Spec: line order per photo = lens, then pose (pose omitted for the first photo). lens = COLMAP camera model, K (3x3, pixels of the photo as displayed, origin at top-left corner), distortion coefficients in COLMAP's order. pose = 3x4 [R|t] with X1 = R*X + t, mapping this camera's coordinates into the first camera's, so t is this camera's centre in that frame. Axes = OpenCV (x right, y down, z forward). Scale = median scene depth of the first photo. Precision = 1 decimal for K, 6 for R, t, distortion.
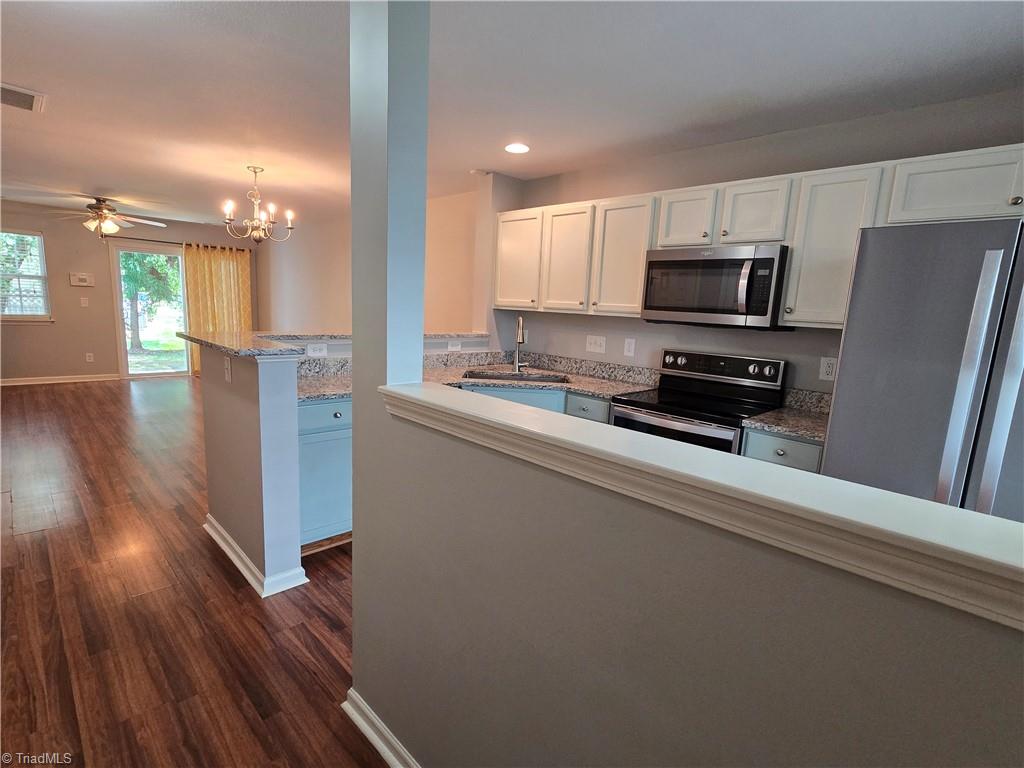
lens RADIAL K [[507.4, 0, 501.4], [0, 507.4, 385.0], [0, 0, 1]] dist [-0.005664, 0.001614]
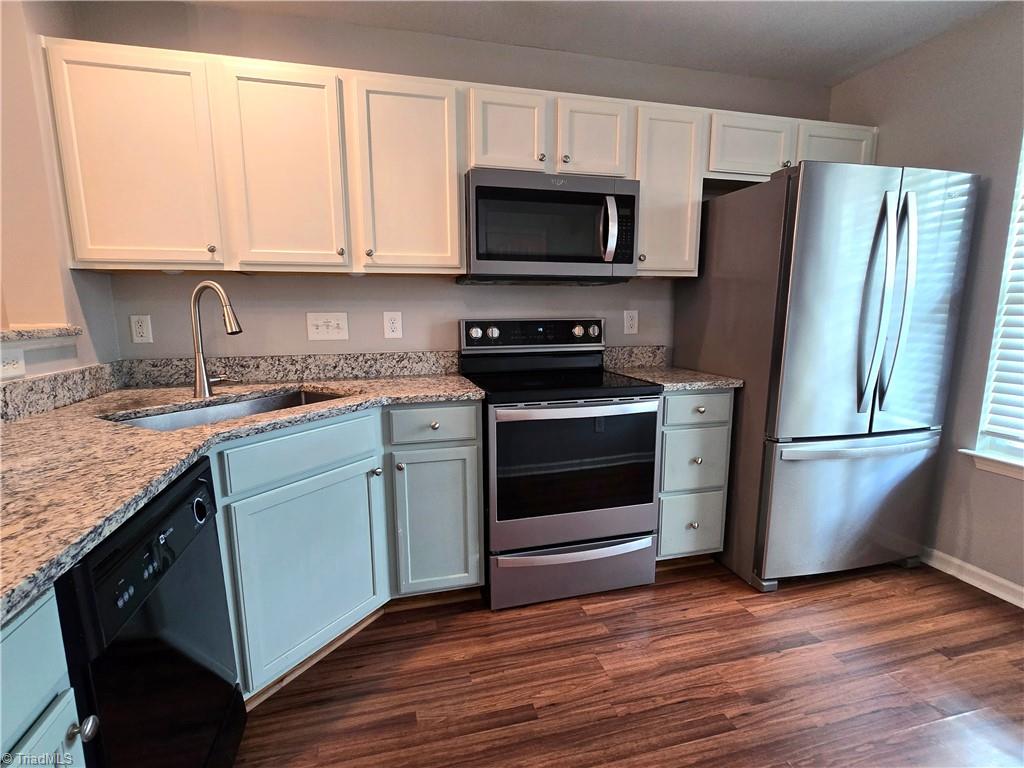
lens RADIAL K [[507.4, 0, 508.4], [0, 507.4, 390.7], [0, 0, 1]] dist [-0.005664, 0.001614]
pose [[0.486011, -0.186988, 0.853715, -0.284524], [0.165232, 0.978886, 0.120339, -0.049557], [-0.858191, 0.082575, 0.506645, 0.597370]]
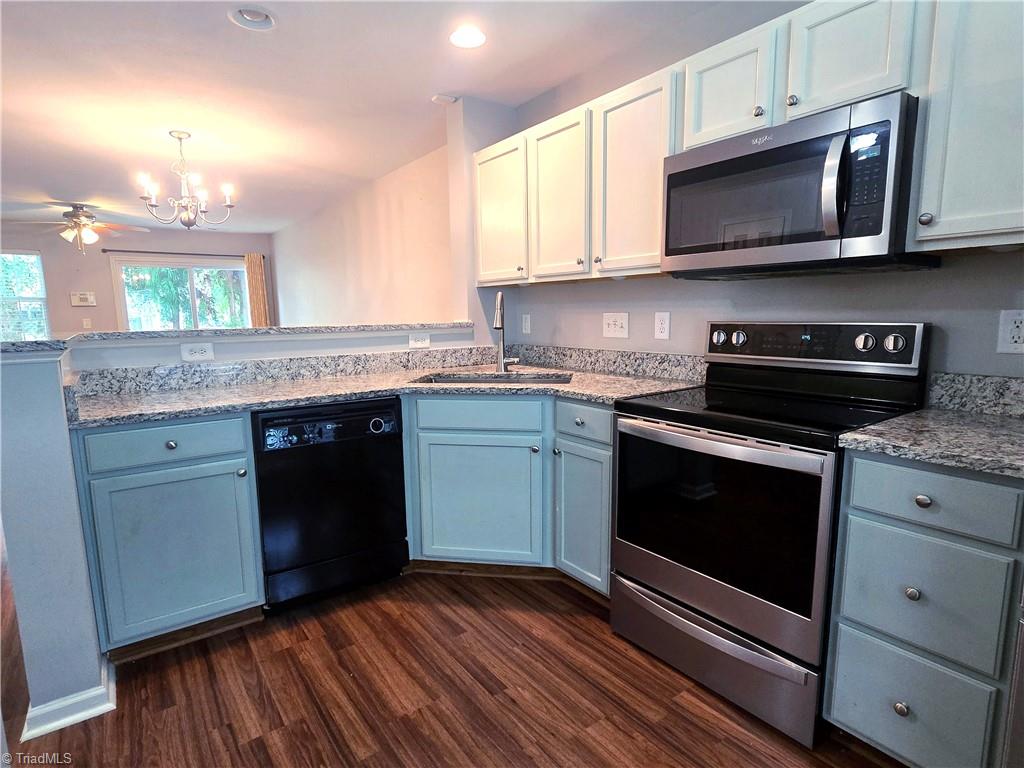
lens RADIAL K [[548.2, 0, 503.2], [0, 548.2, 388.0], [0, 0, 1]] dist [0.000802, -0.004329]
pose [[0.987375, -0.041955, -0.152744, 0.171288], [0.038872, 0.998977, -0.023116, 0.016056], [0.153558, 0.016886, 0.987995, 0.300770]]
